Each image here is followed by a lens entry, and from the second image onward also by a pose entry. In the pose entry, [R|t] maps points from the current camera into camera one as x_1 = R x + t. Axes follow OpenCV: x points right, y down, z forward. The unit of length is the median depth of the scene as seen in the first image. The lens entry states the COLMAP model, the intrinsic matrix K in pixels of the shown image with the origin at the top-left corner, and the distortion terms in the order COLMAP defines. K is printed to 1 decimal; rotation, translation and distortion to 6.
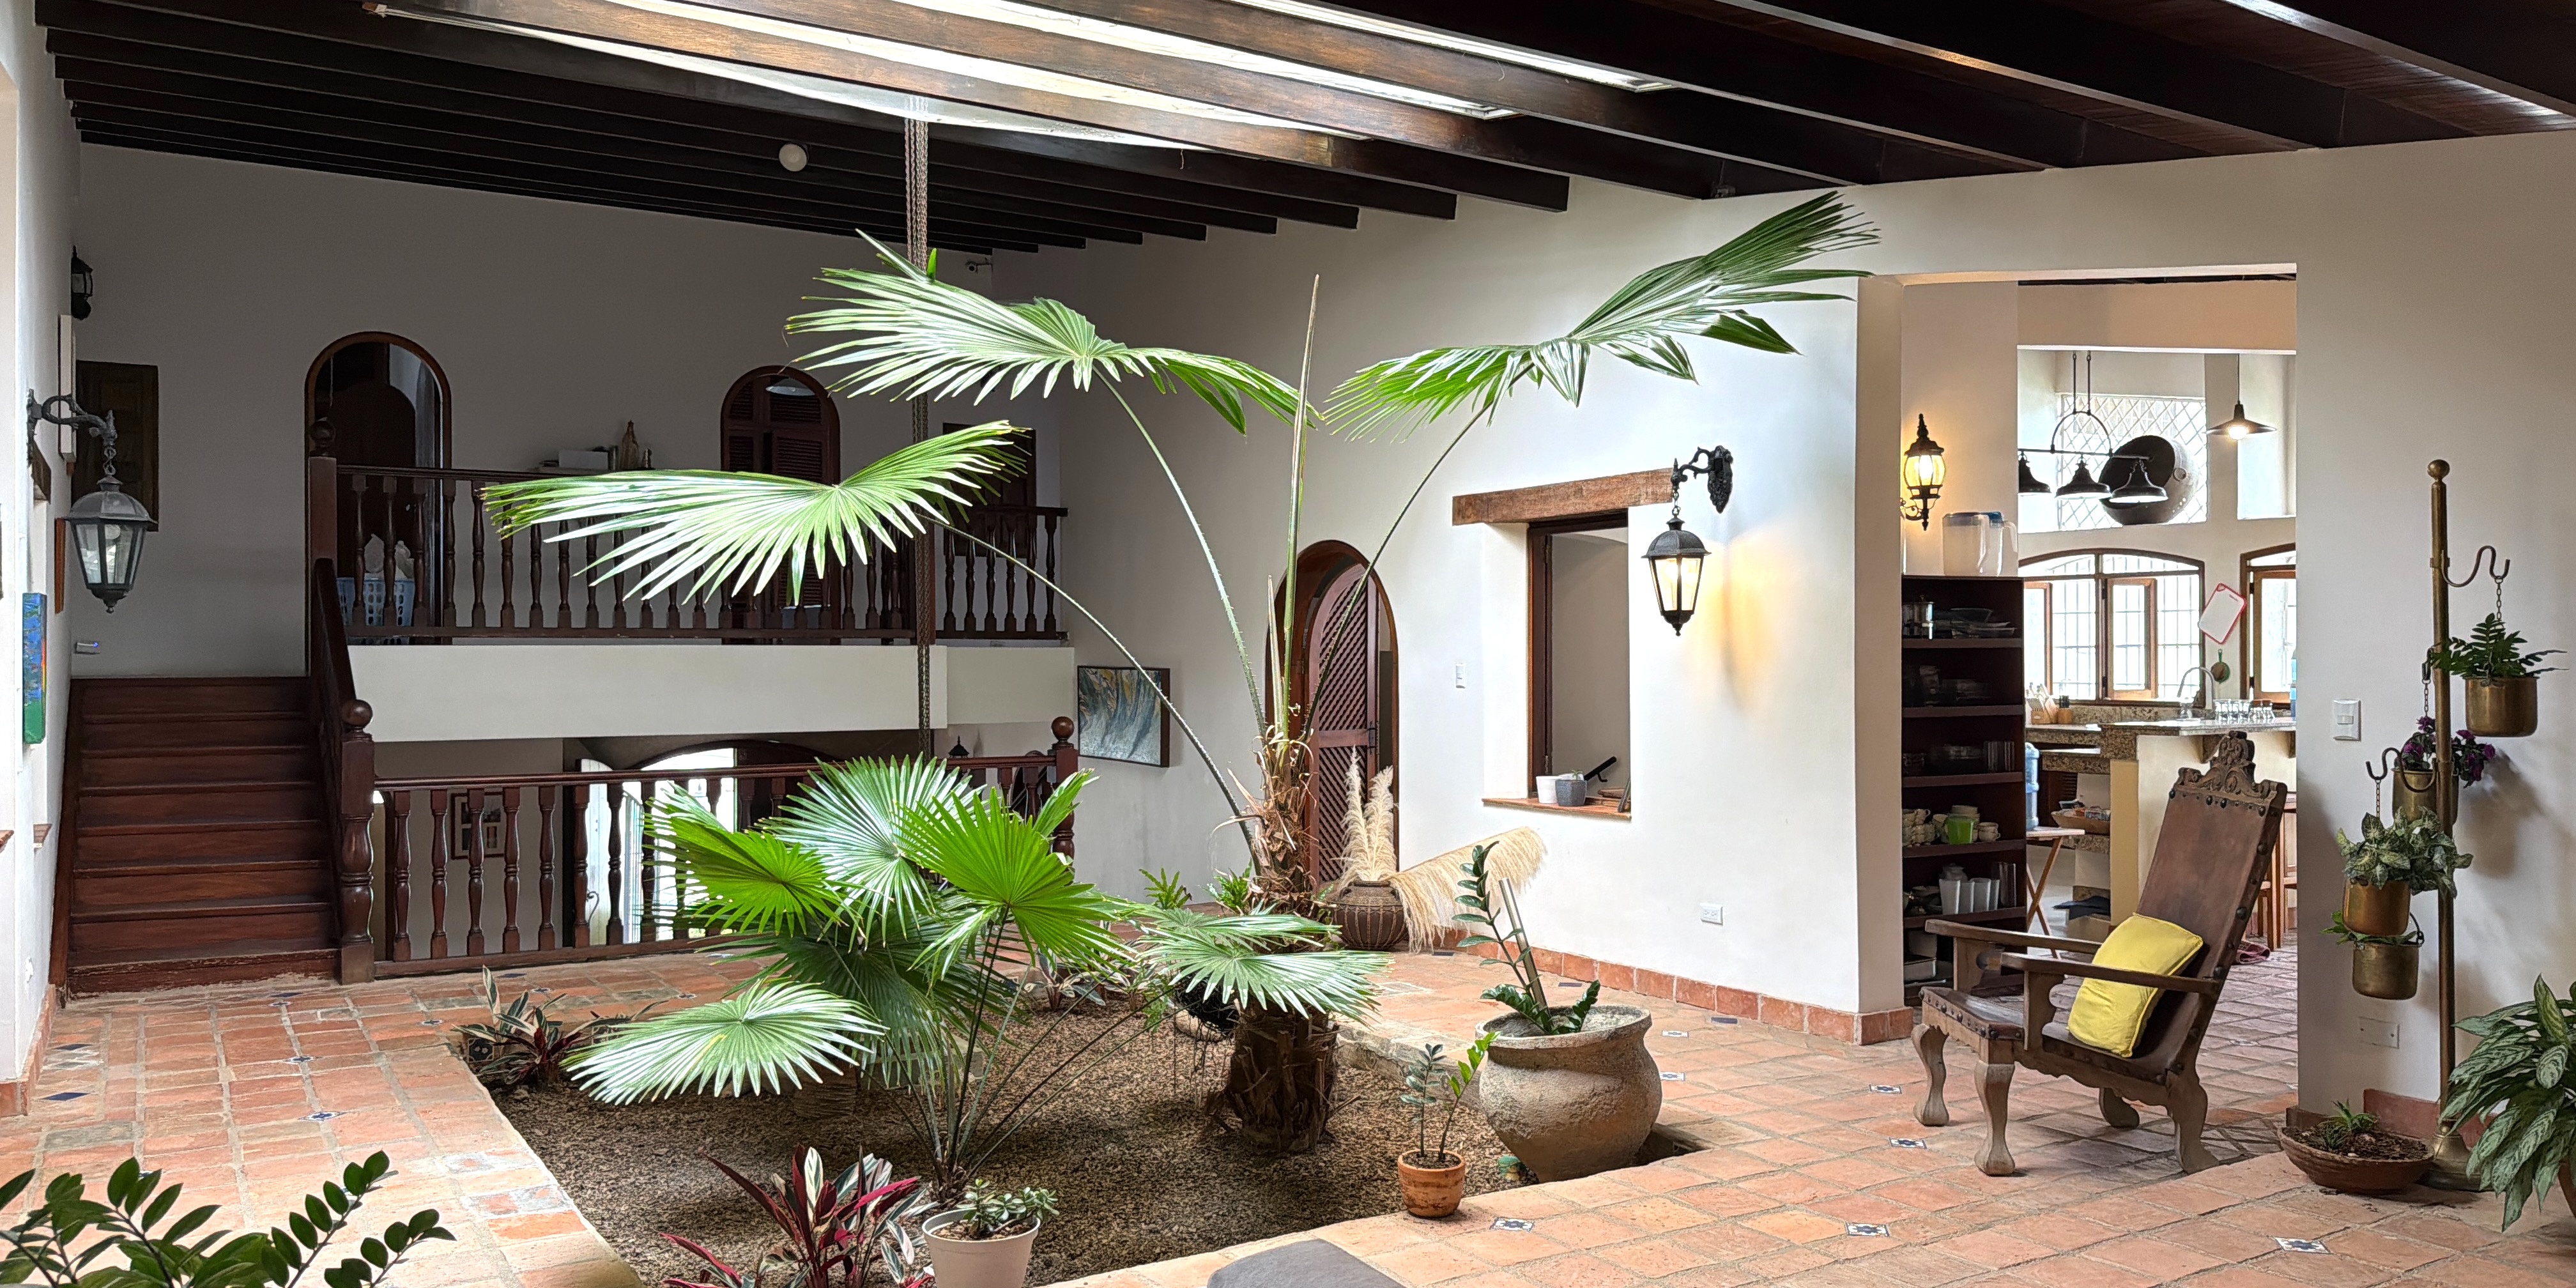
lens RADIAL K [[1786.6, 0, 1310.1], [0, 1786.6, 660.0], [0, 0, 1]] dist [0.106321, -0.238297]
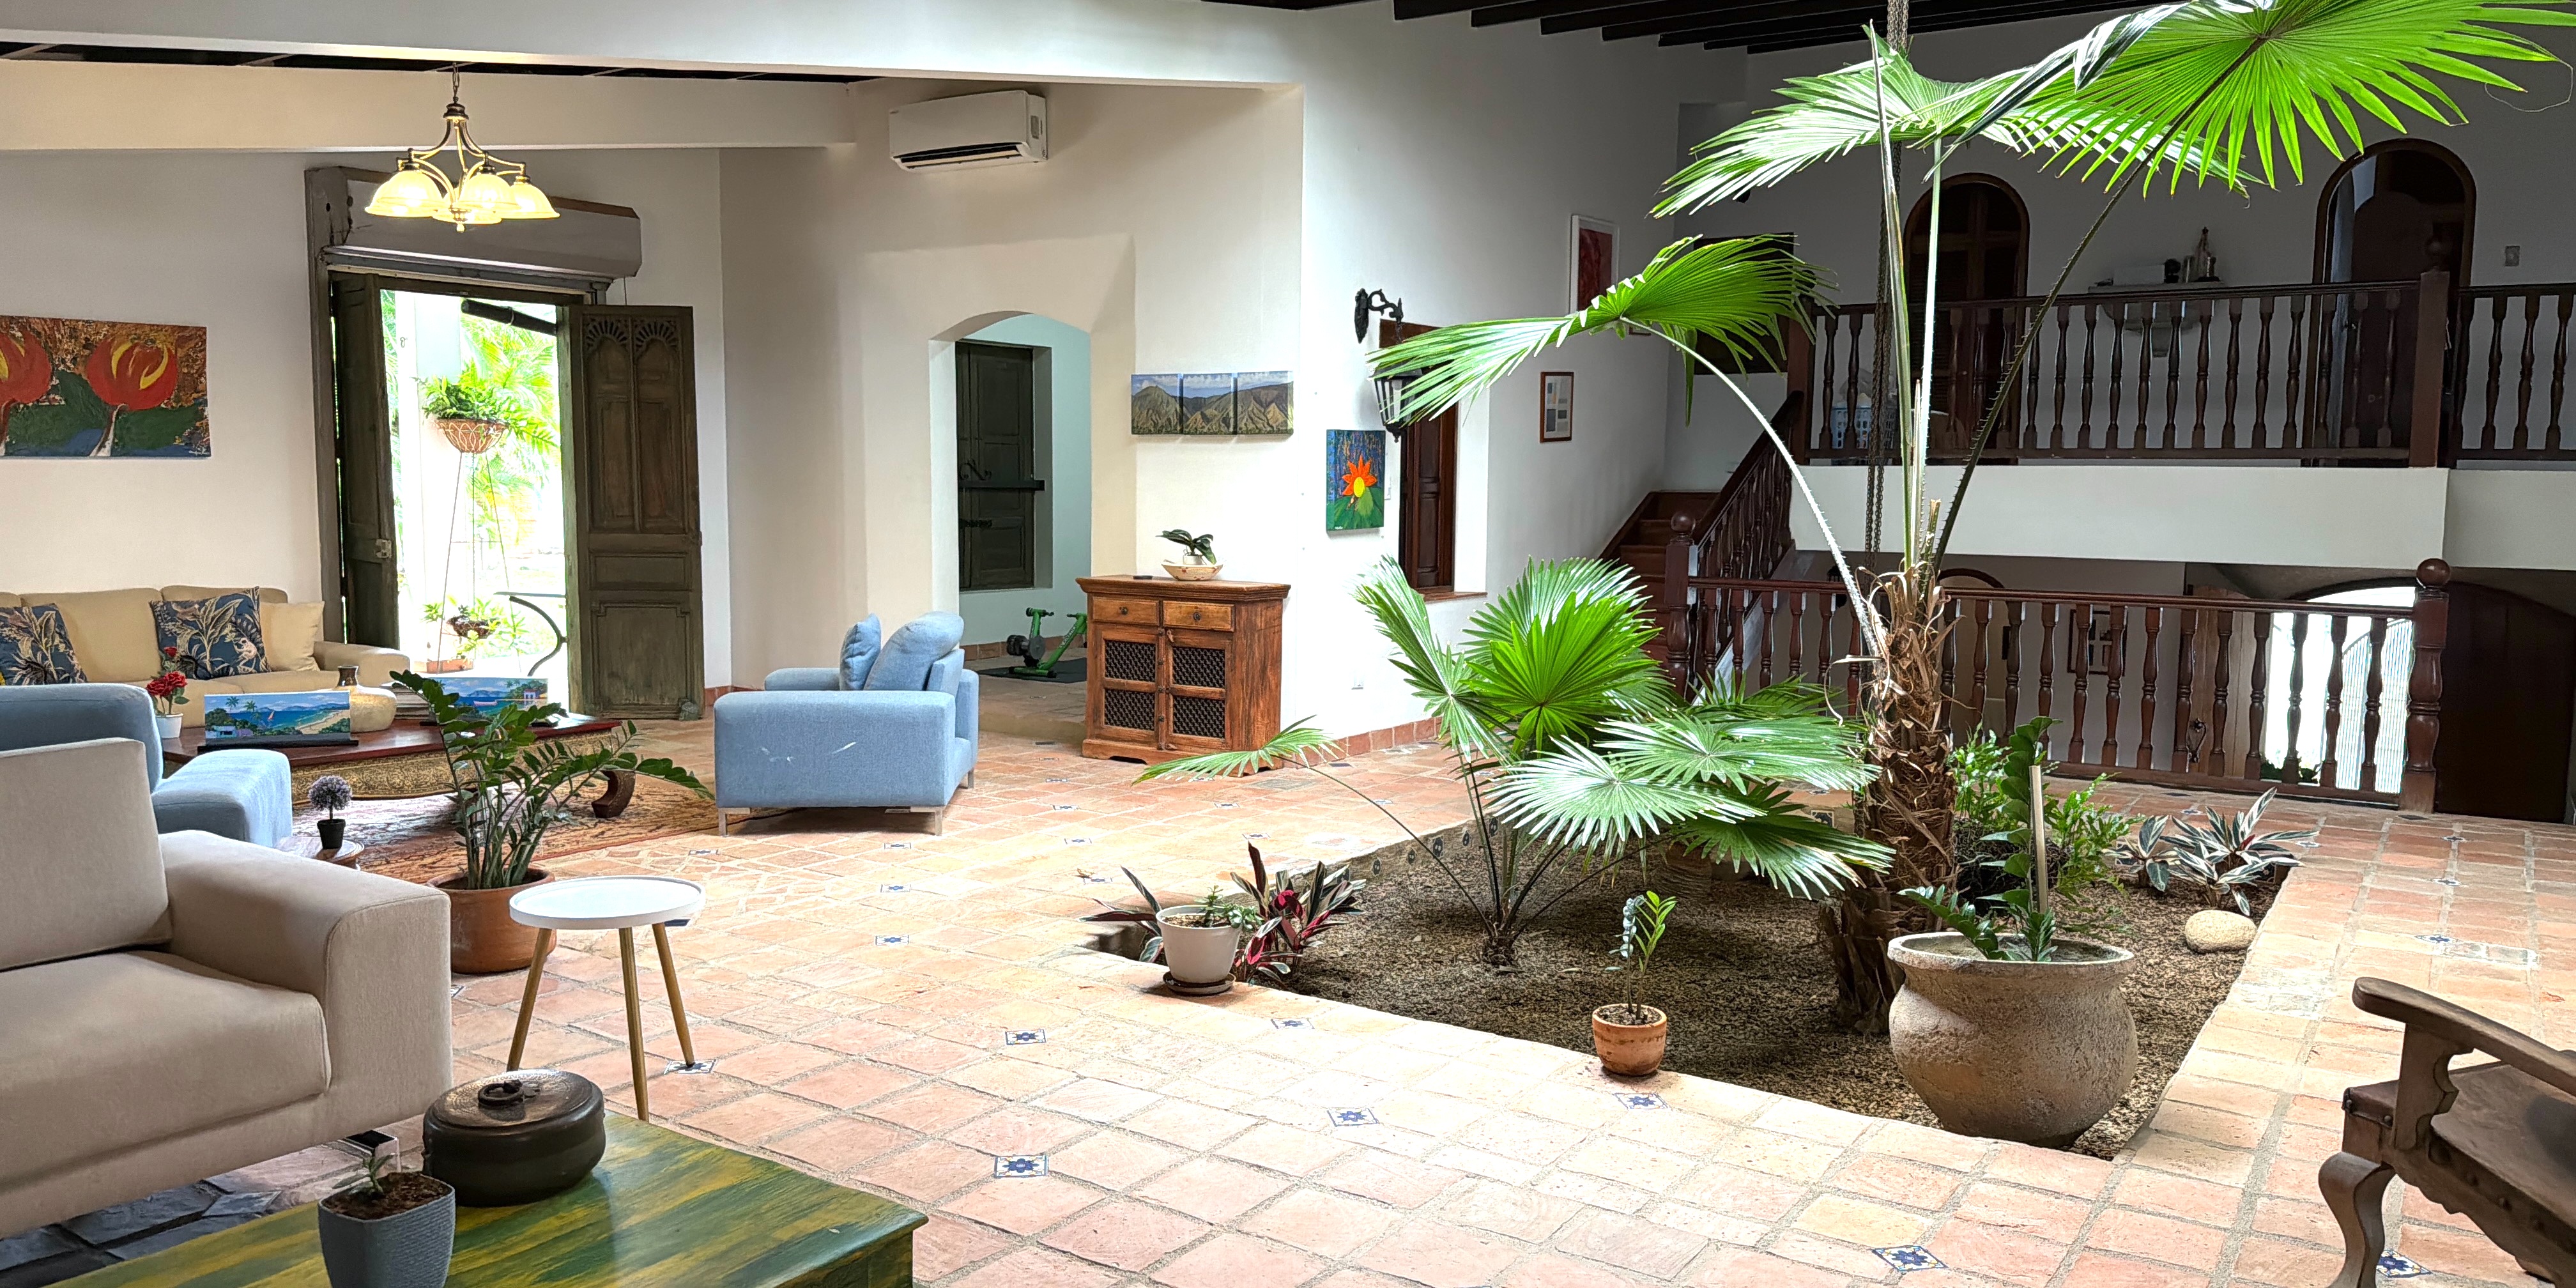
lens RADIAL K [[1786.6, 0, 1310.1], [0, 1786.6, 660.0], [0, 0, 1]] dist [0.106321, -0.238297]
pose [[0.411330, 0.101938, -0.905768, 0.317831], [-0.012435, 0.994262, 0.106250, -0.002573], [0.911402, -0.032440, 0.410237, 0.176154]]
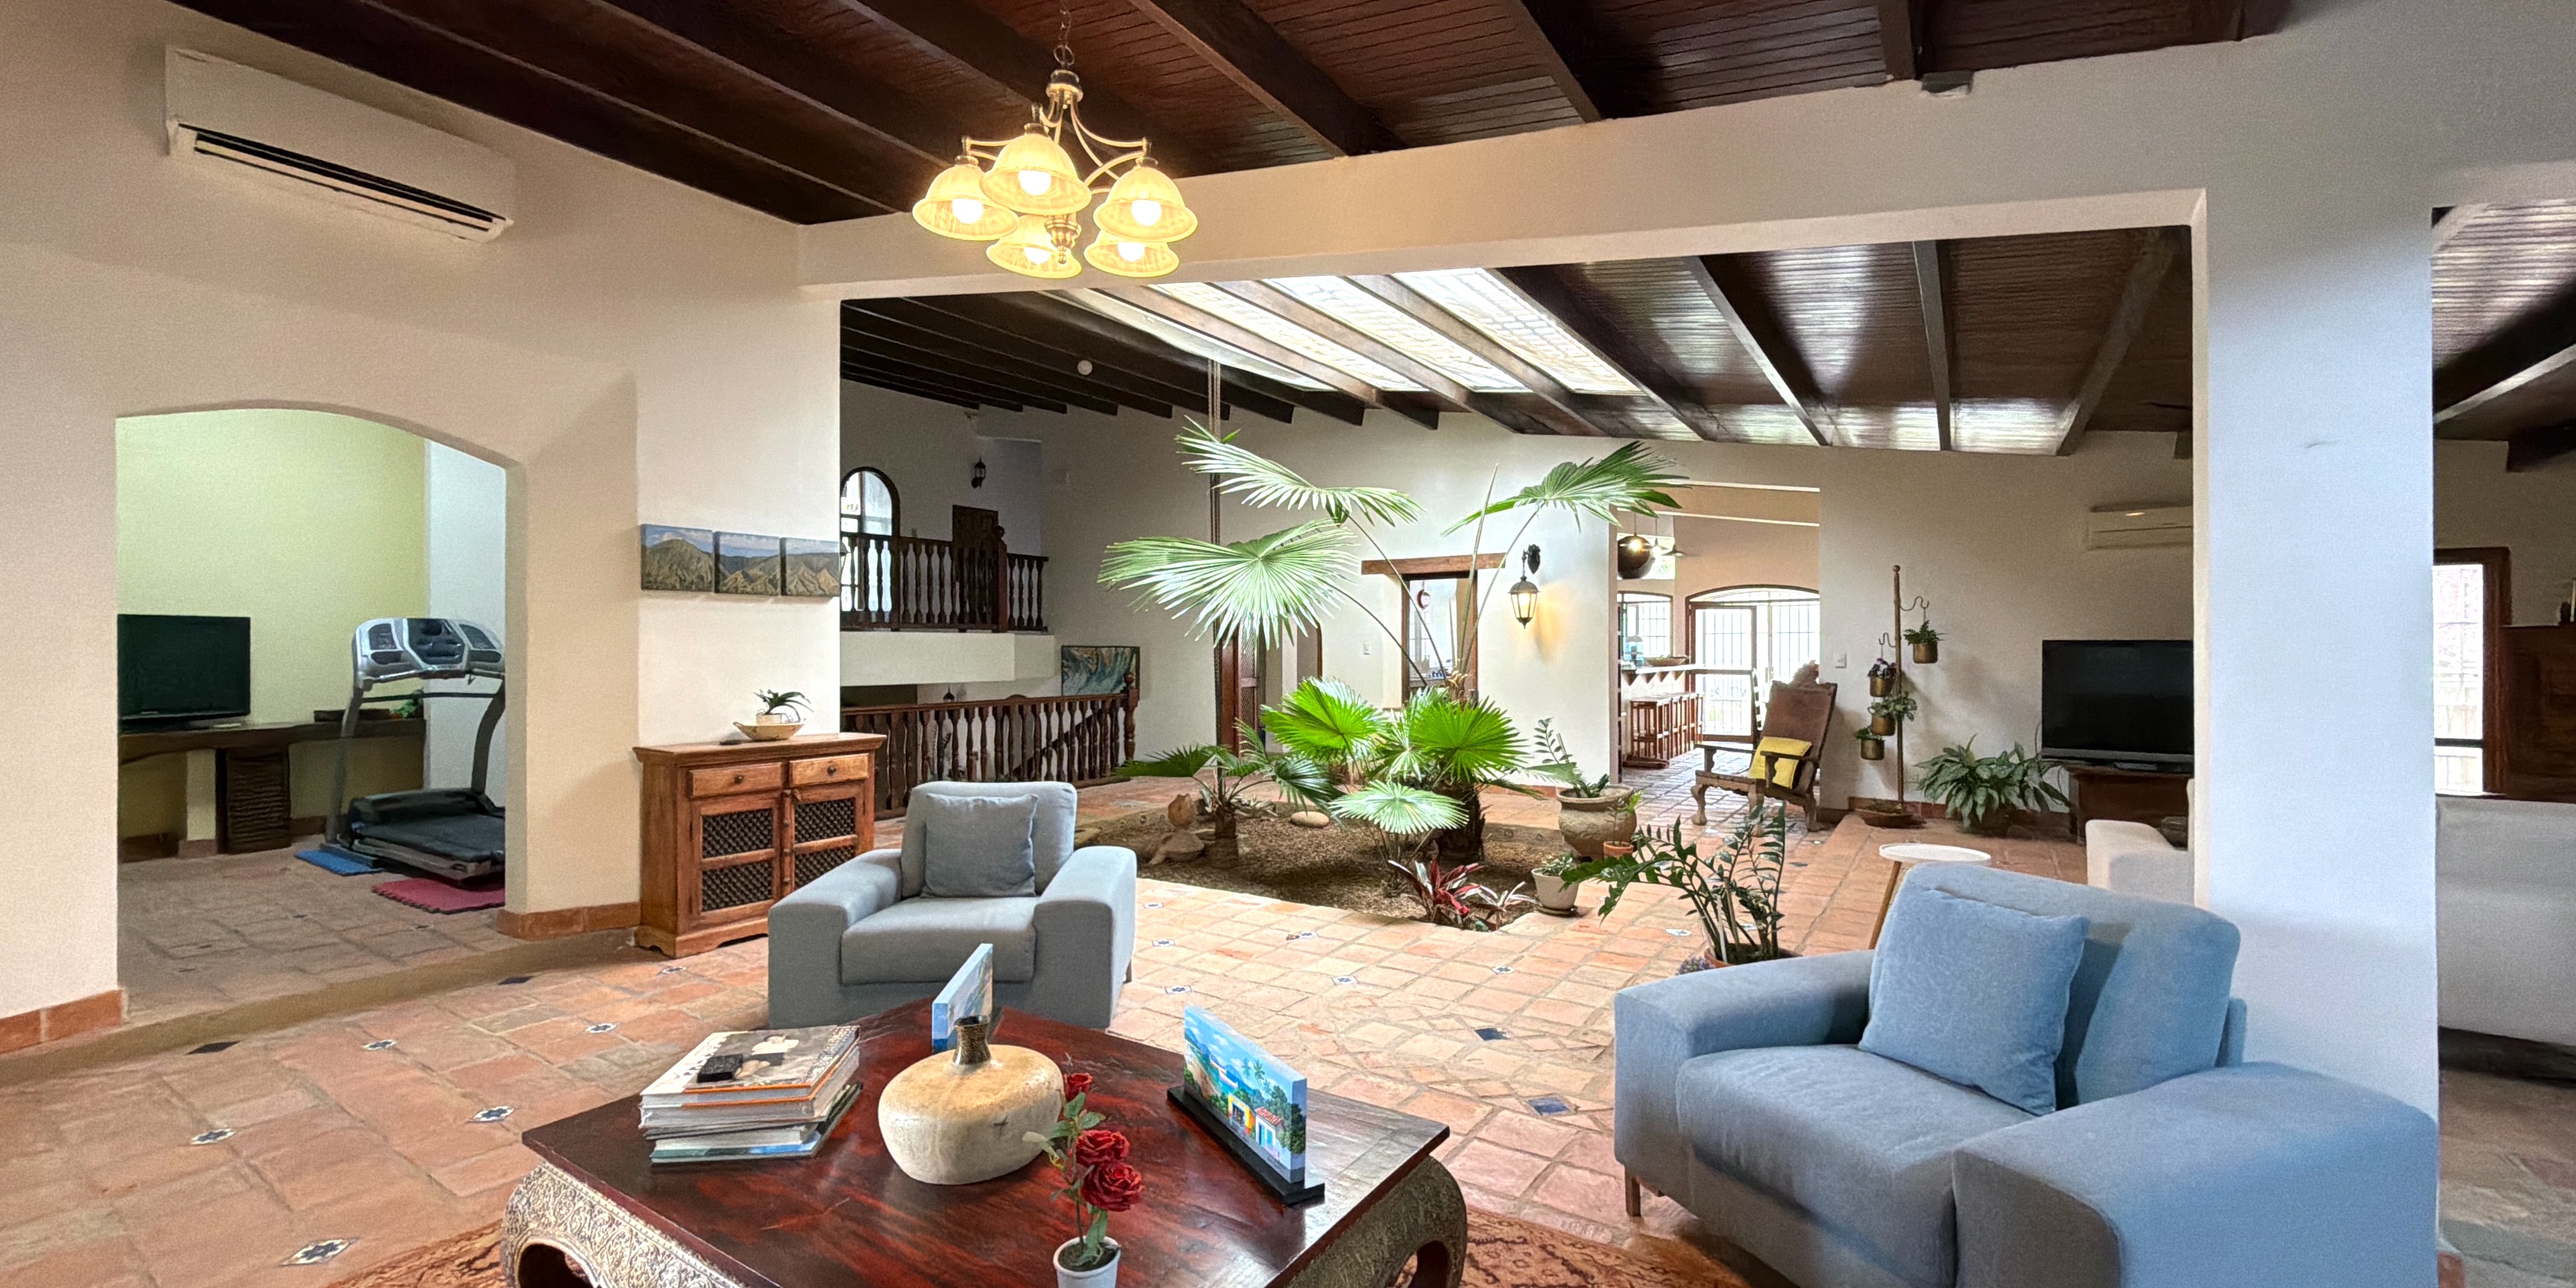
lens RADIAL K [[1025.4, 0, 1288.0], [0, 1025.4, 644.0], [0, 0, 1]] dist [0.007252, -0.017204]
pose [[0.918064, 0.001518, 0.396430, -0.334315], [0.000074, 0.999992, -0.003999, 0.006179], [-0.396432, 0.003701, 0.918056, -0.030805]]
